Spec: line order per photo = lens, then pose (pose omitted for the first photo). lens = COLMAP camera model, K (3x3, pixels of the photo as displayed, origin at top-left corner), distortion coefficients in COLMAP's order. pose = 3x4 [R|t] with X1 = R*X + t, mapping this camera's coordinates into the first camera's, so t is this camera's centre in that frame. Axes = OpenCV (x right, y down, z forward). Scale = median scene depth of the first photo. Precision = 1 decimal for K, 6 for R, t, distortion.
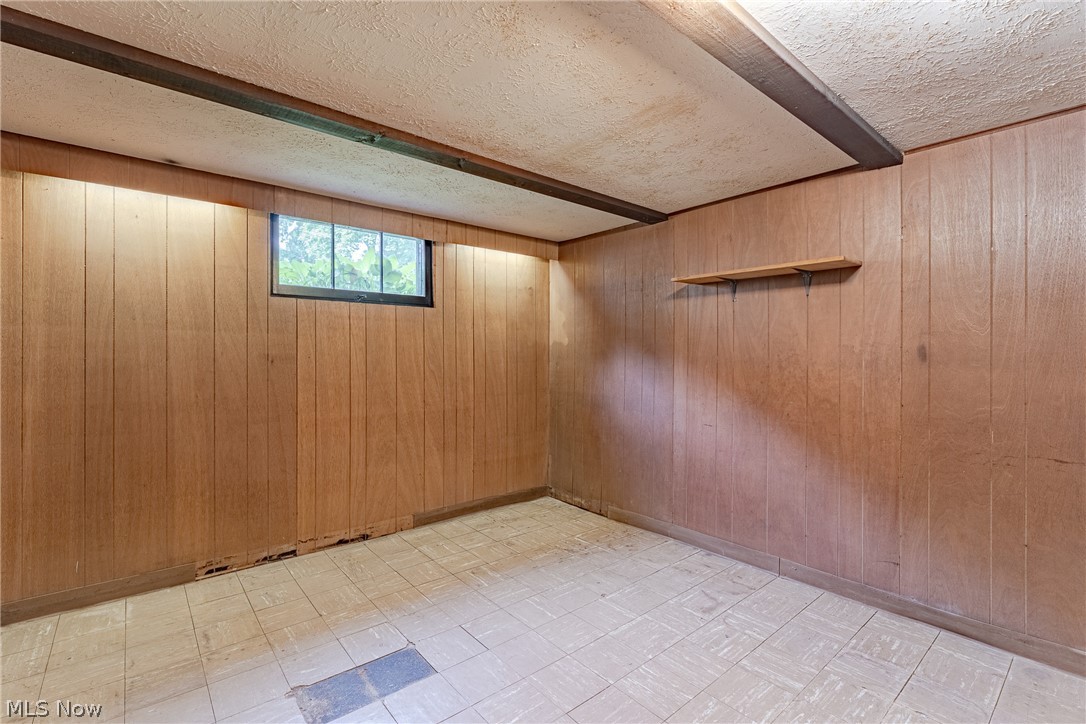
lens RADIAL K [[493.5, 0, 539.3], [0, 493.5, 355.7], [0, 0, 1]] dist [-0.000730, -0.000102]
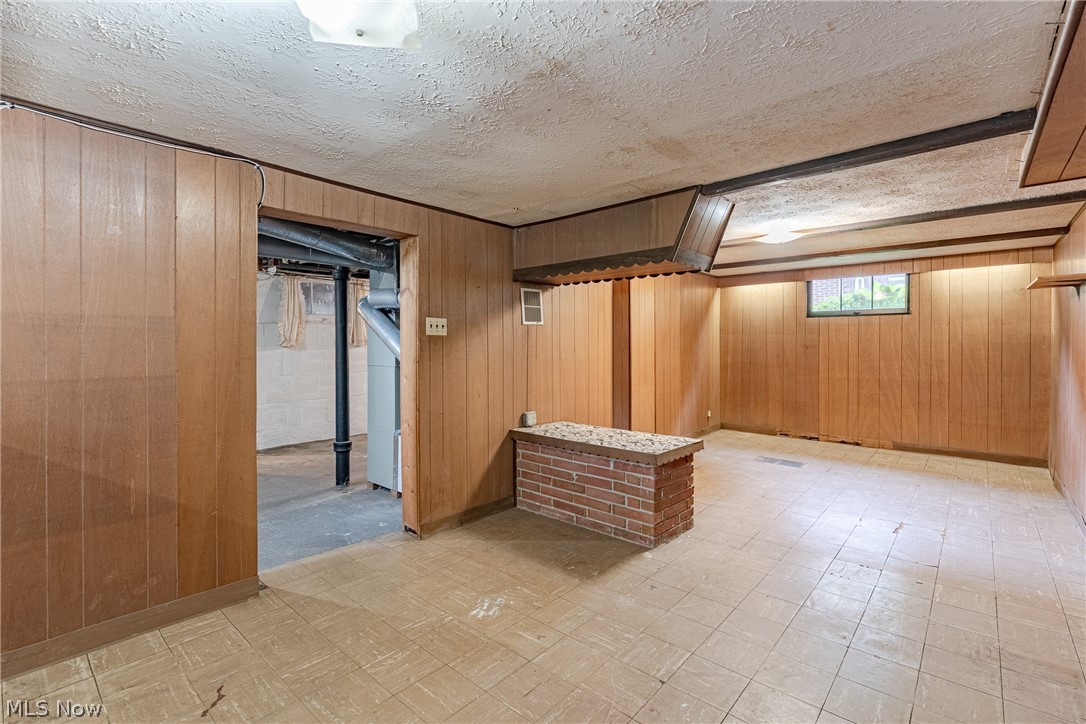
lens RADIAL K [[489.9, 0, 545.4], [0, 489.9, 340.8], [0, 0, 1]] dist [0.000591, 0.000035]
pose [[0.153221, -0.001928, -0.988190, 1.396934], [0.001736, 0.999997, -0.001681, -0.016143], [0.988190, -0.001458, 0.153224, -0.465328]]
